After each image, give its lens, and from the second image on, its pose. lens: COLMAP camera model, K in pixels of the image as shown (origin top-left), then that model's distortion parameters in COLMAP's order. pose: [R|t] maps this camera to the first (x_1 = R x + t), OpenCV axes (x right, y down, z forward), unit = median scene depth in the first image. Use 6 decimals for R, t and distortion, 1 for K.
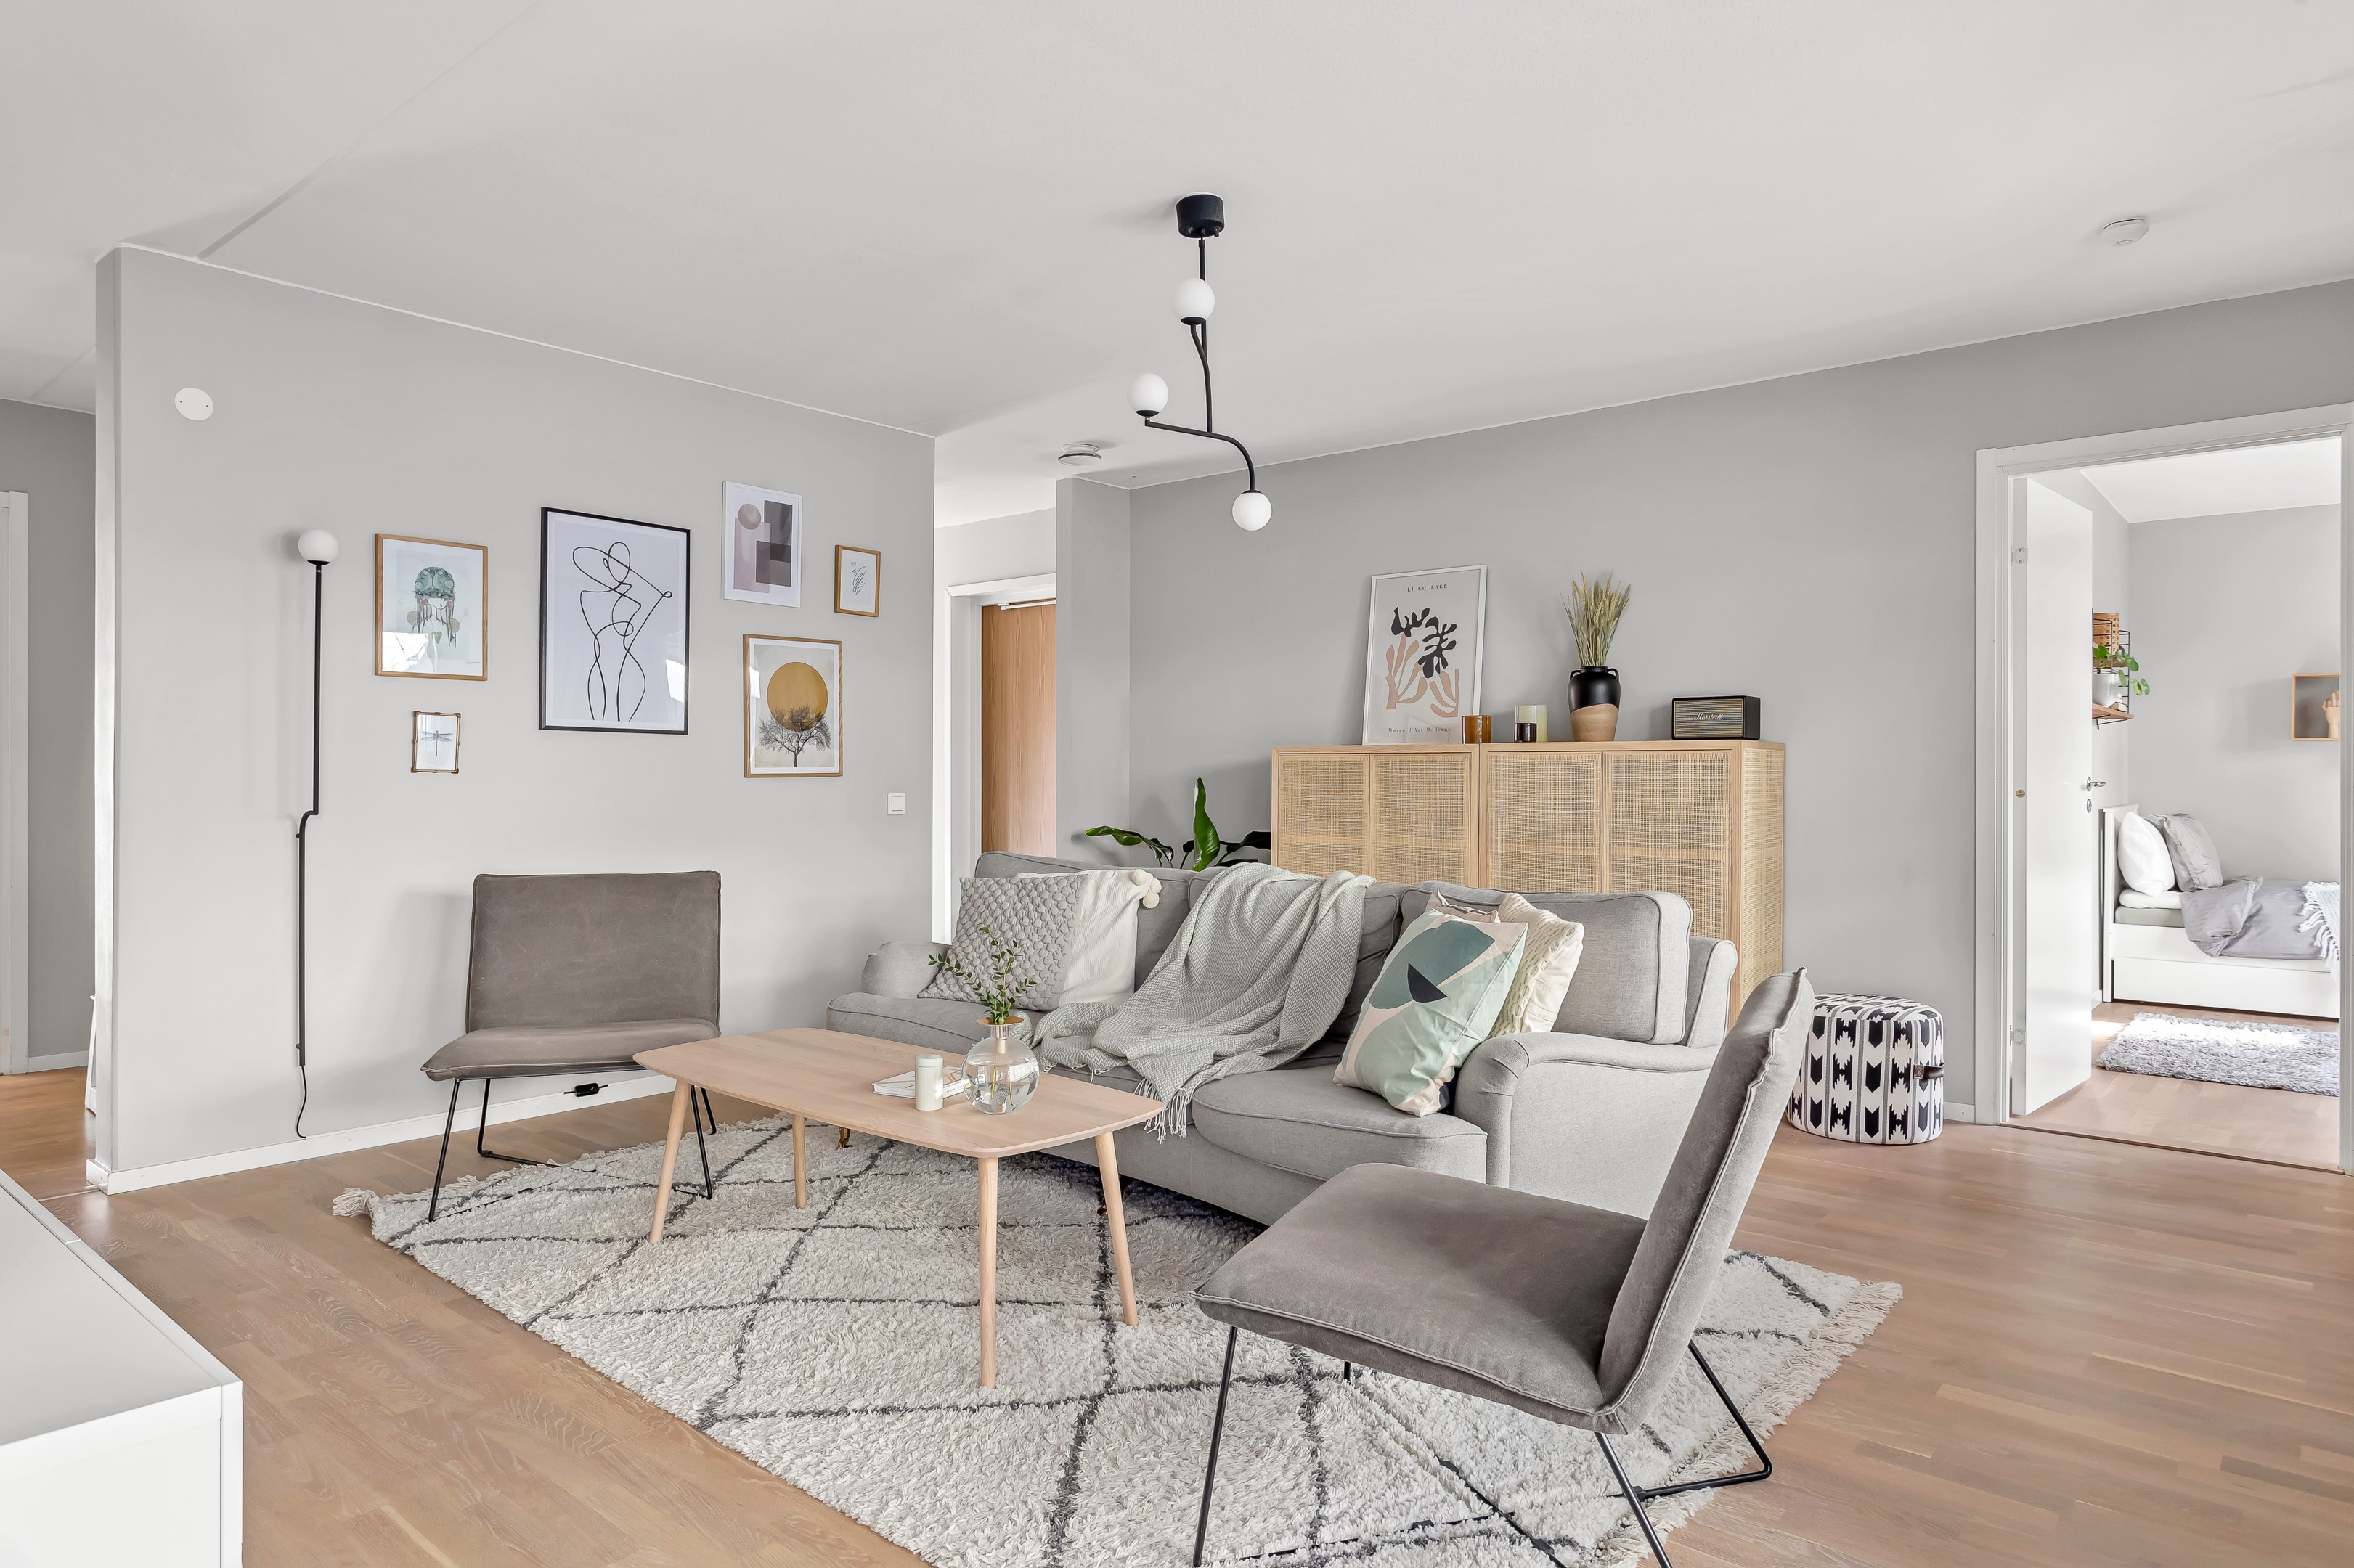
lens RADIAL K [[1430.1, 0, 1195.4], [0, 1430.1, 773.8], [0, 0, 1]] dist [-0.007940, -0.000750]
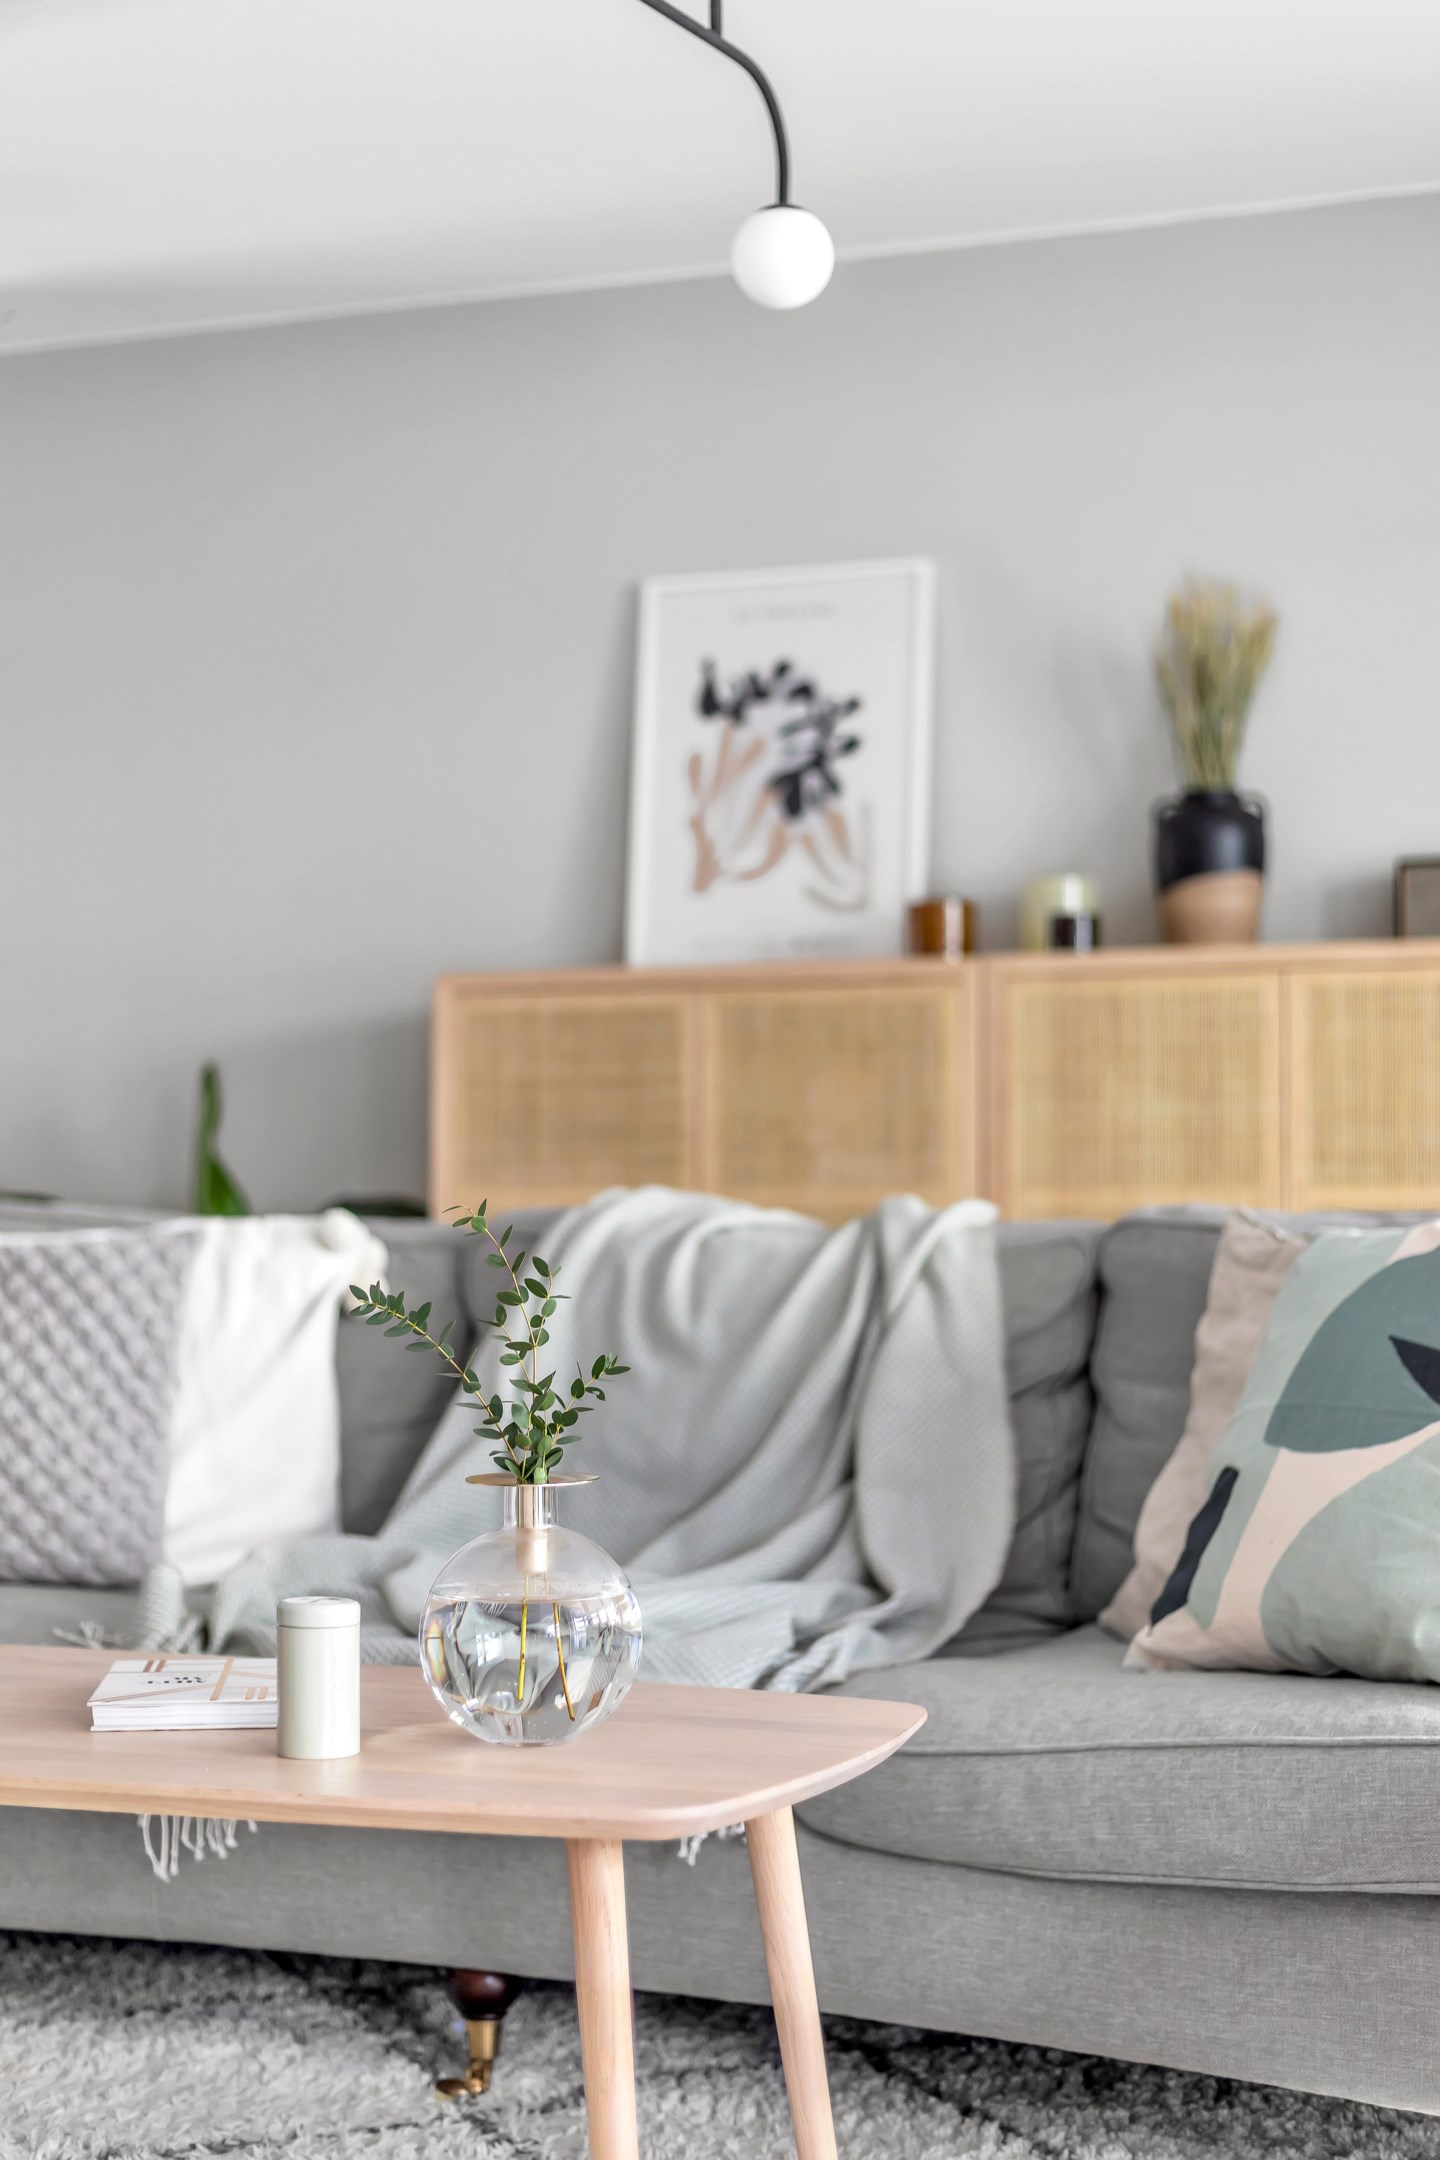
lens RADIAL K [[3149.8, 0, 712.3], [0, 3149.8, 1080.9], [0, 0, 1]] dist [-0.130971, 0.000000]
pose [[0.944100, 0.009647, 0.329518, -0.183023], [0.006666, 0.998809, -0.048340, 0.060123], [-0.329592, 0.047835, 0.942911, 0.144984]]
